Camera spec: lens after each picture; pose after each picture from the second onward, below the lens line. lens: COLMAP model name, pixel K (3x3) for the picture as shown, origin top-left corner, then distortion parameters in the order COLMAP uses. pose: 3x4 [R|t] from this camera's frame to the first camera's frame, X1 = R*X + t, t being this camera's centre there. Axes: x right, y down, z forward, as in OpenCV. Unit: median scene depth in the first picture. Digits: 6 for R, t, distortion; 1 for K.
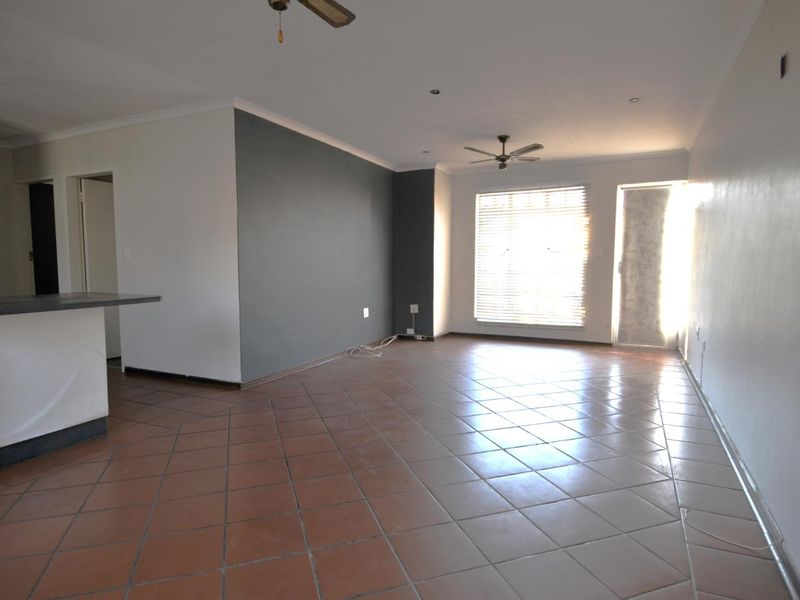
lens RADIAL K [[478.7, 0, 400.0], [0, 478.7, 300.0], [0, 0, 1]] dist [0.006120, 0.000979]
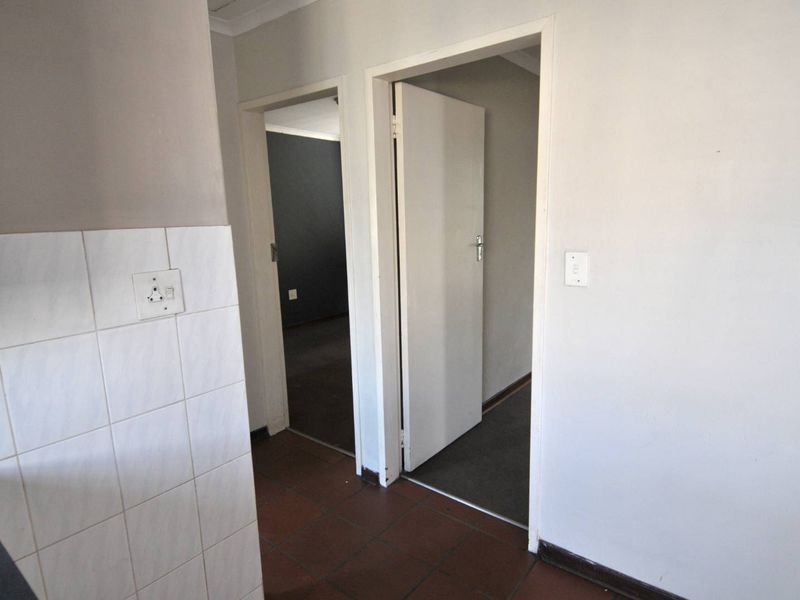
lens RADIAL K [[478.7, 0, 400.0], [0, 478.7, 300.0], [0, 0, 1]] dist [0.006120, 0.000979]
pose [[0.977414, 0.014692, -0.210822, -0.563640], [0.011807, 0.992226, 0.123891, -0.111603], [0.211003, -0.123582, 0.969642, 0.556560]]
